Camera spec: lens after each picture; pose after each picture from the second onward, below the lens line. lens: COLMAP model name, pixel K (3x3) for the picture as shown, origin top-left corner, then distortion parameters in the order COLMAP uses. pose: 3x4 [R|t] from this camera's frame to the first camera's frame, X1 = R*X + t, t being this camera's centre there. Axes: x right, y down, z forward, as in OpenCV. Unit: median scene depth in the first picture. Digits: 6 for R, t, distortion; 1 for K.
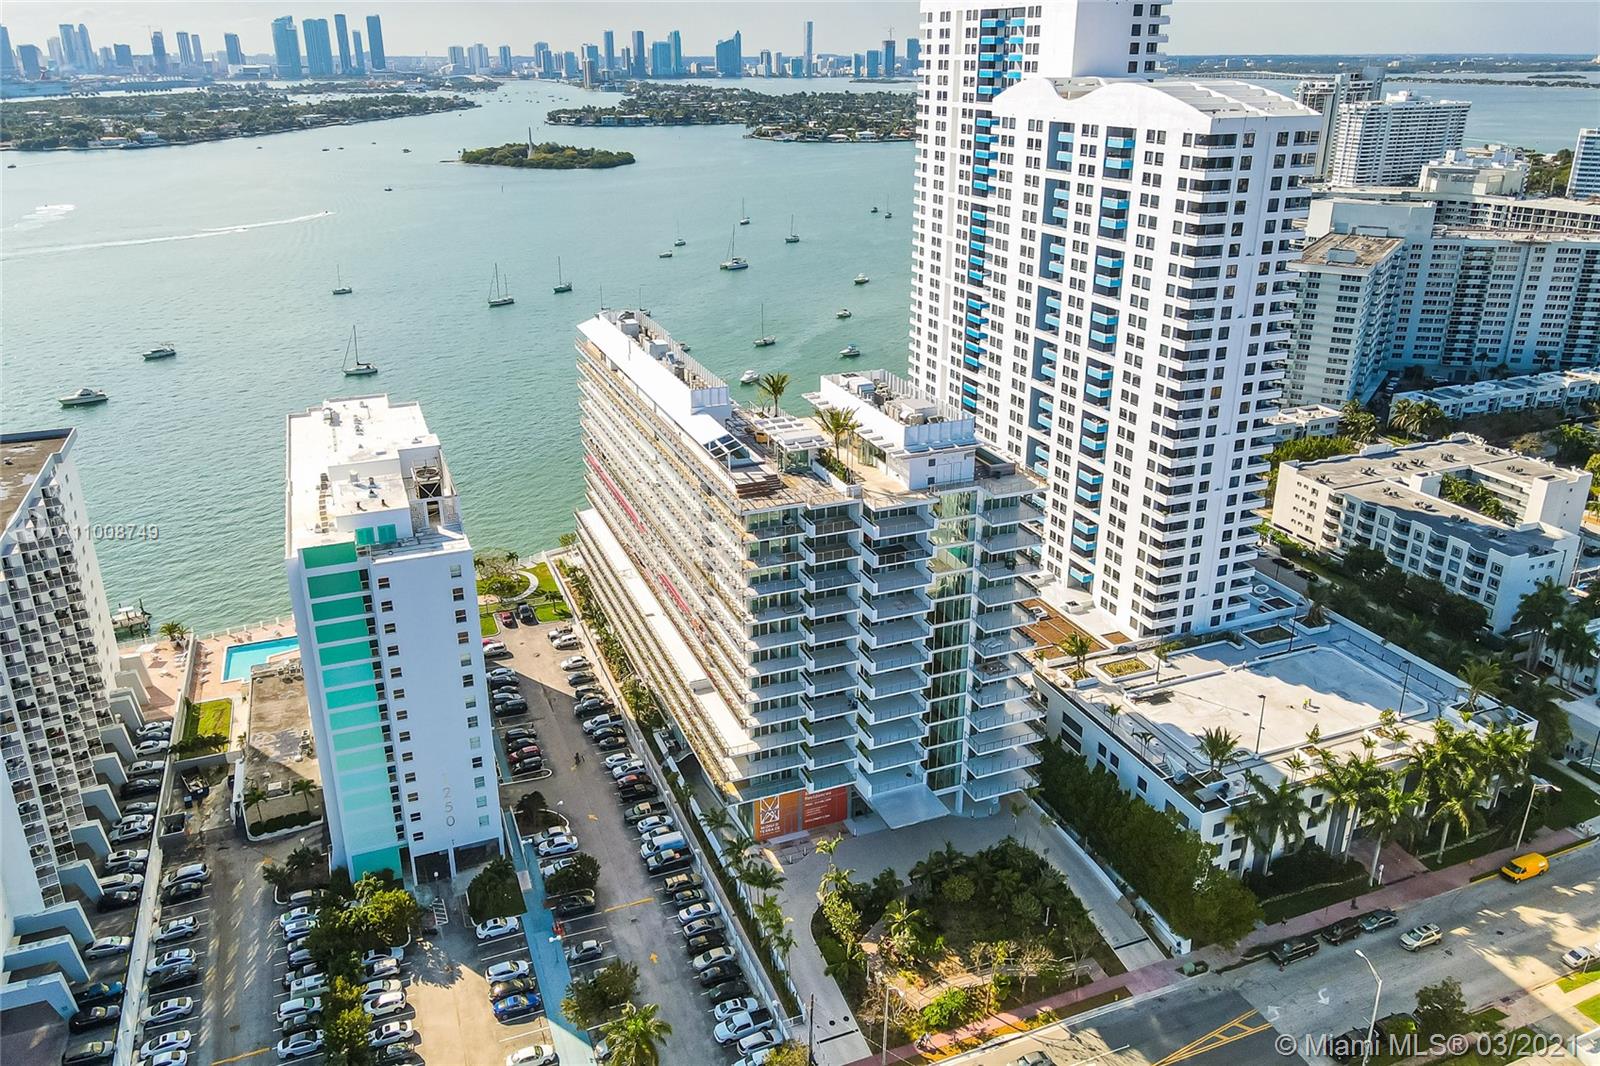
lens RADIAL K [[1162.3, 0, 796.7], [0, 1162.3, 496.3], [0, 0, 1]] dist [0.023838, -0.001233]
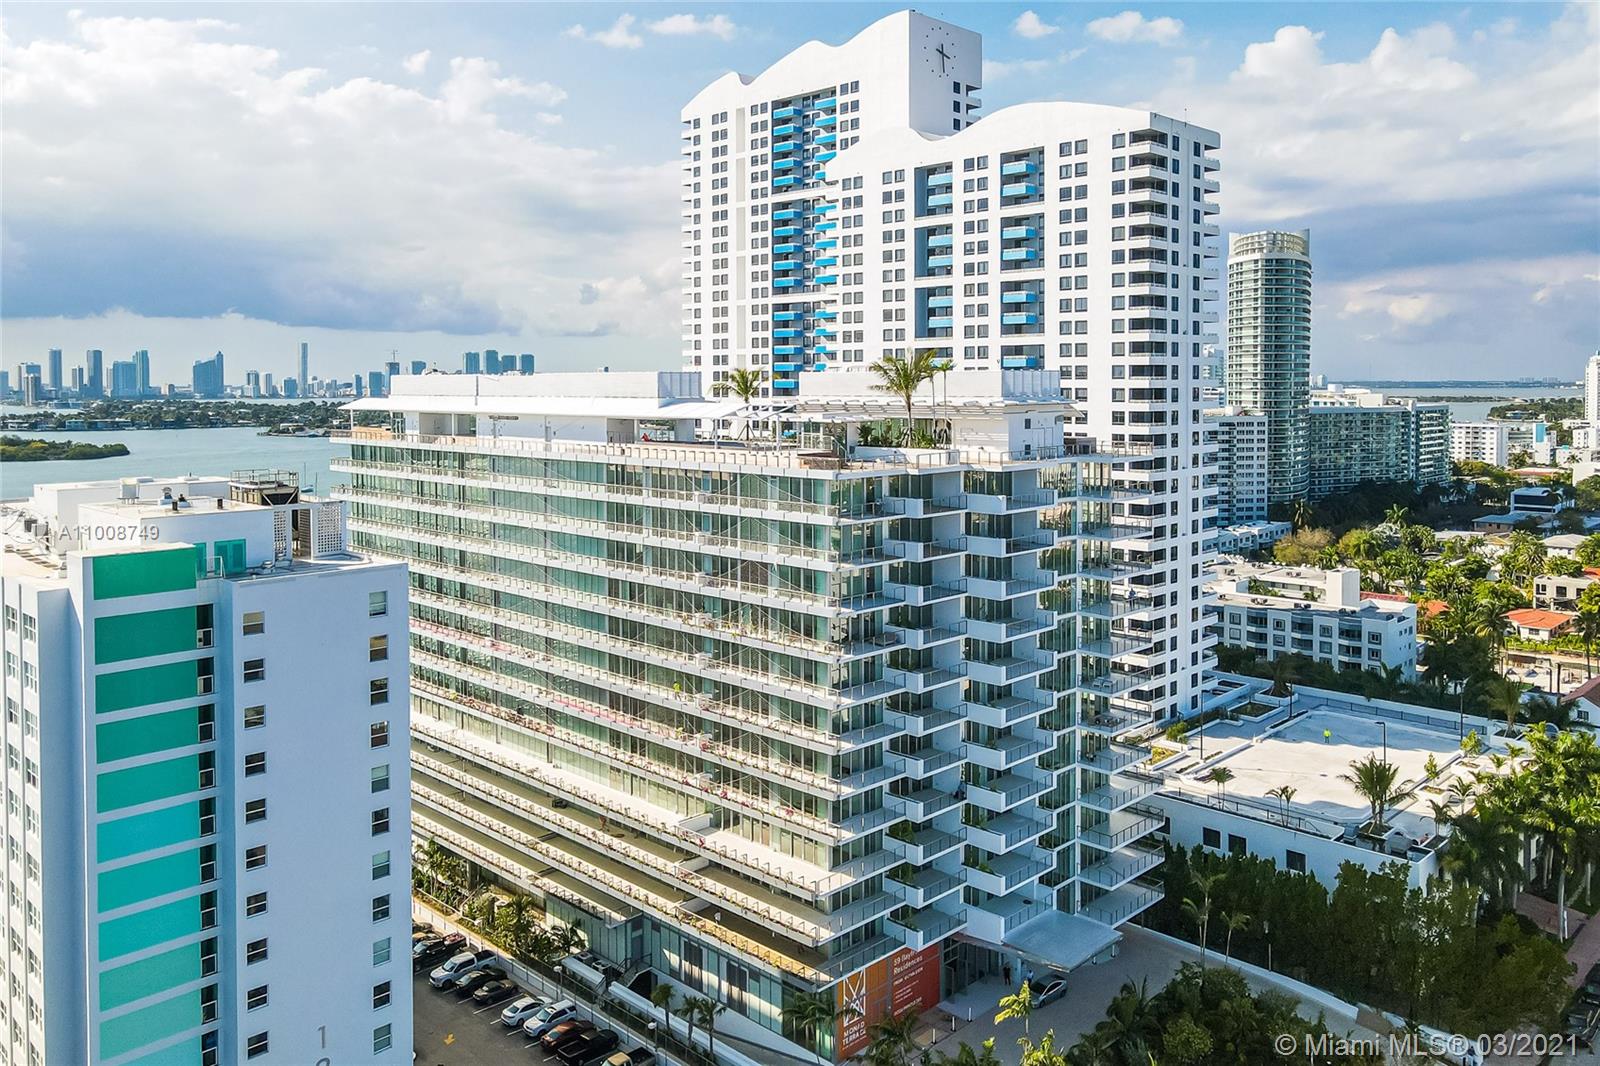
lens RADIAL K [[1208.6, 0, 797.7], [0, 1208.6, 428.7], [0, 0, 1]] dist [0.020625, 0.004473]
pose [[0.918528, -0.016805, 0.395000, -0.244474], [0.143070, 0.945513, -0.292467, 0.134817], [-0.368562, 0.325151, 0.870884, 0.279327]]
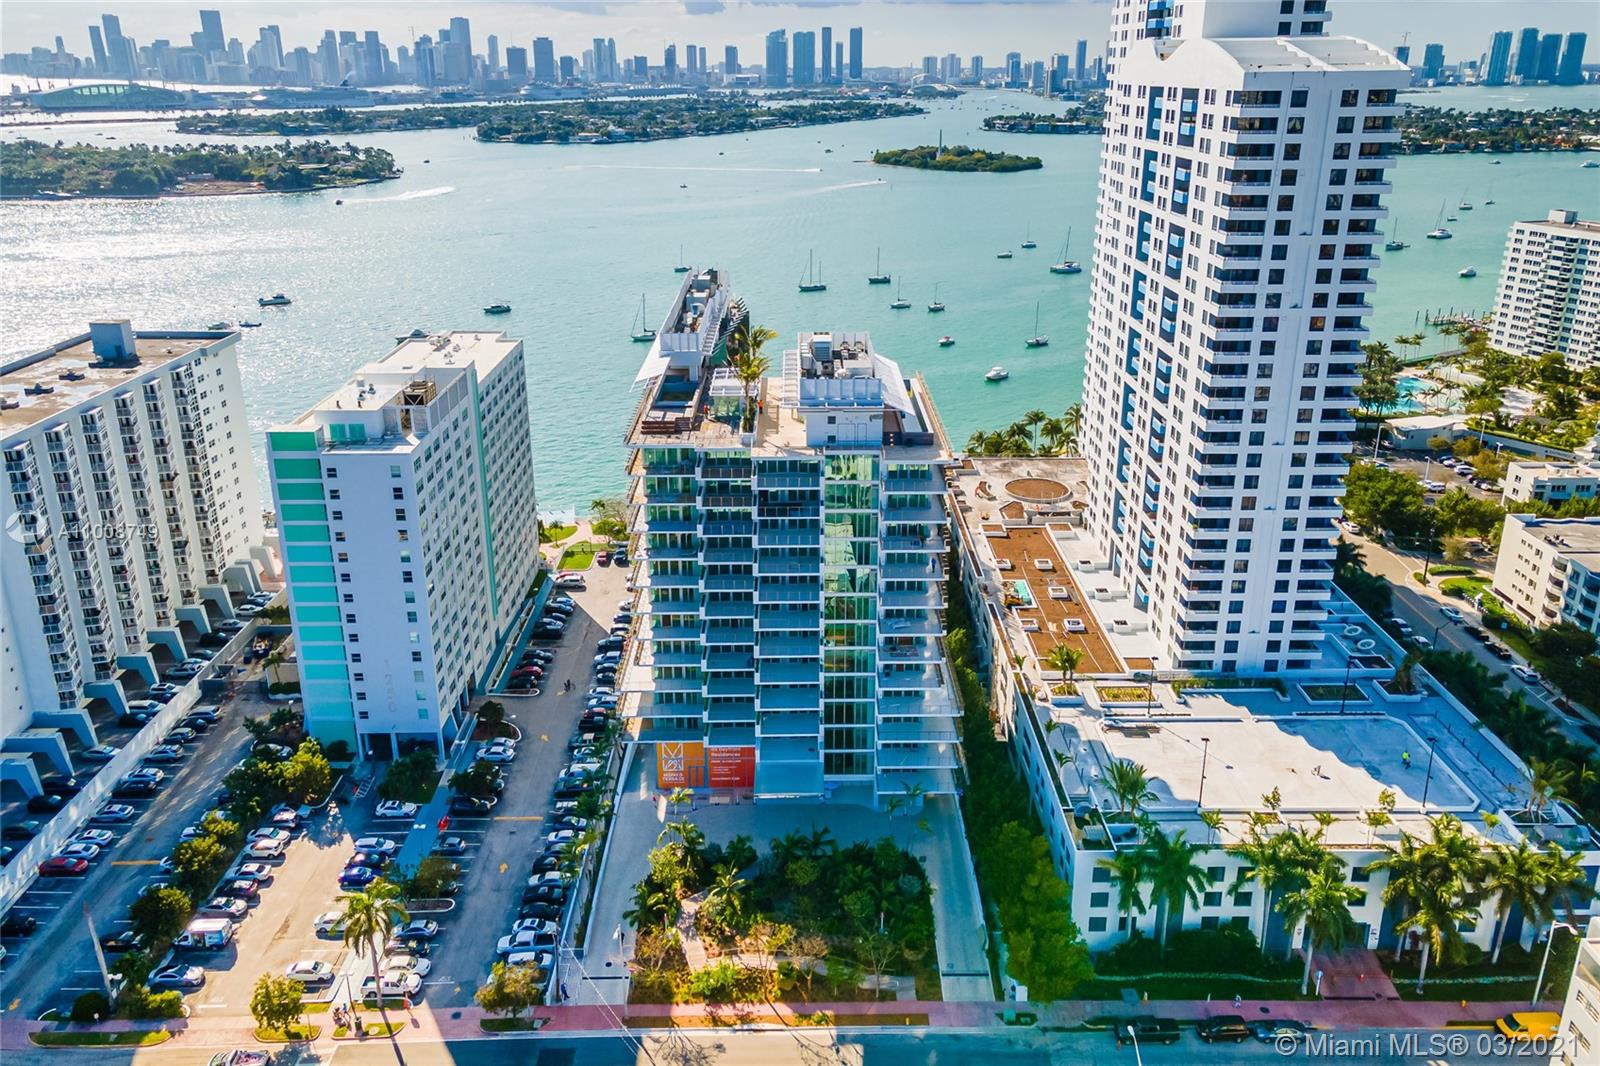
lens RADIAL K [[1195.2, 0, 824.7], [0, 1195.2, 471.8], [0, 0, 1]] dist [0.041938, 0.007053]
pose [[0.935249, 0.117247, -0.334010, 0.330089], [-0.129468, 0.991478, -0.014481, 0.021191], [0.329466, 0.056787, 0.942458, 0.054937]]
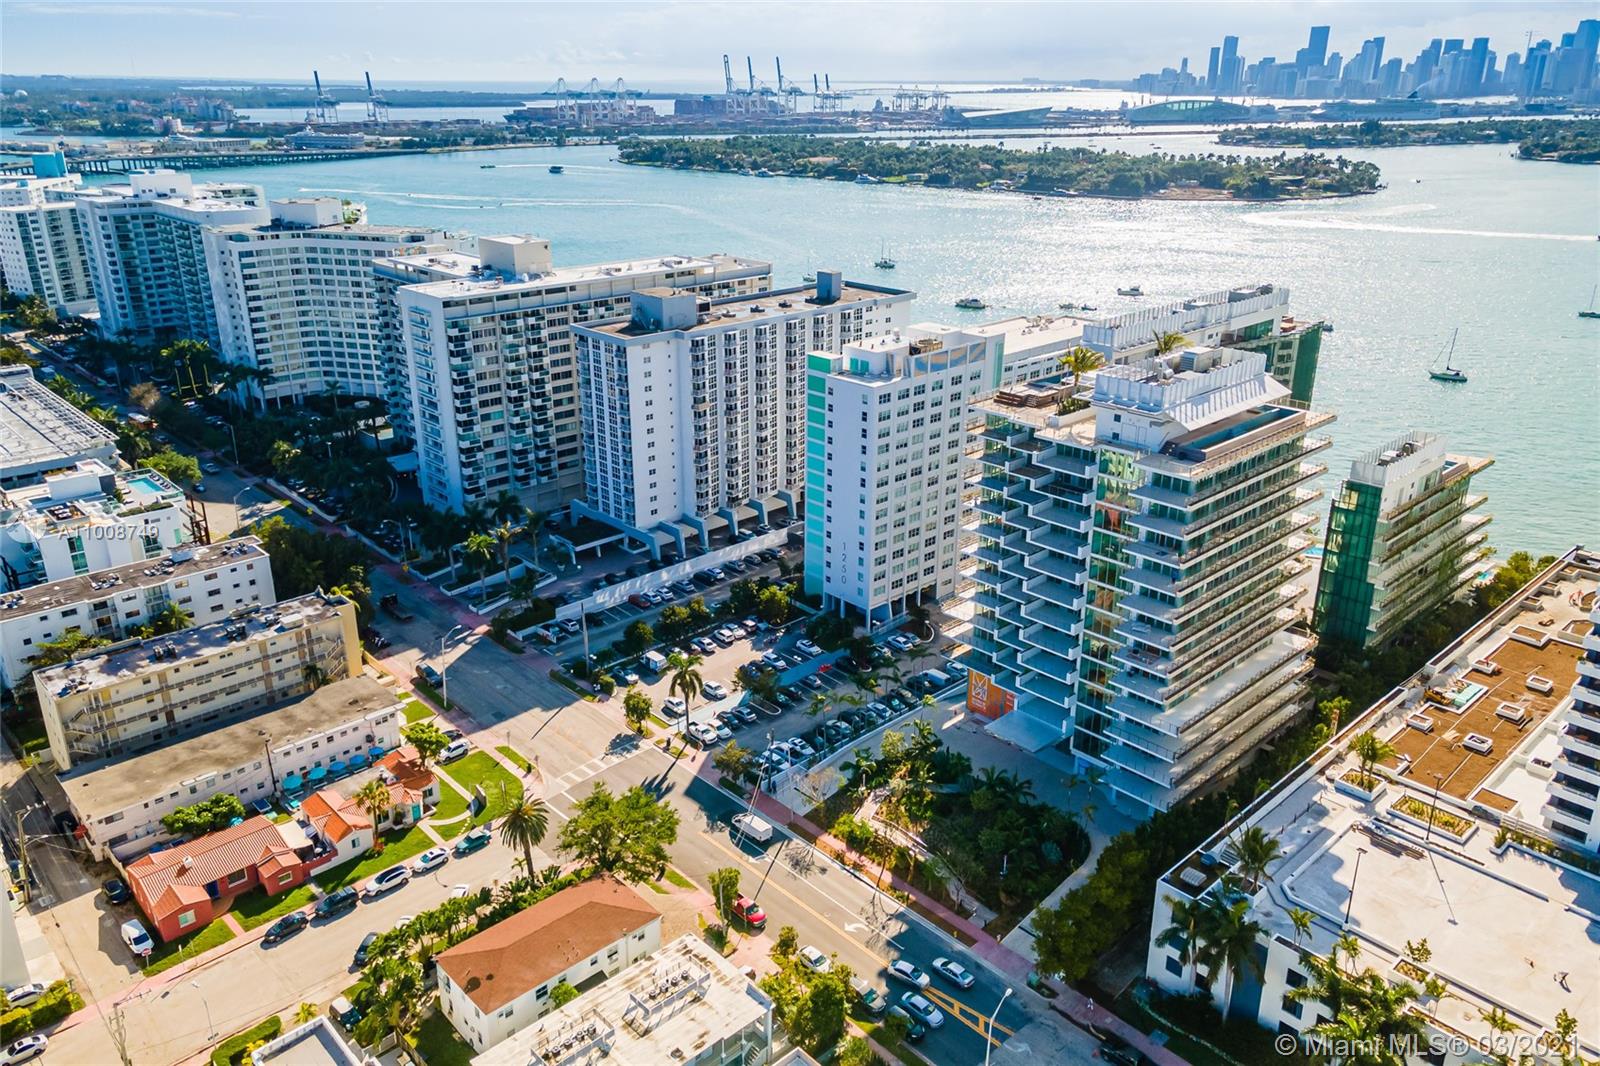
lens RADIAL K [[1160.2, 0, 800.0], [0, 1160.2, 533.0], [0, 0, 1]] dist [0.048522, -0.003461]
pose [[0.362906, 0.340527, -0.867376, 0.688687], [-0.332657, 0.916843, 0.220766, -0.051204], [0.870424, 0.208422, 0.446007, 0.246033]]
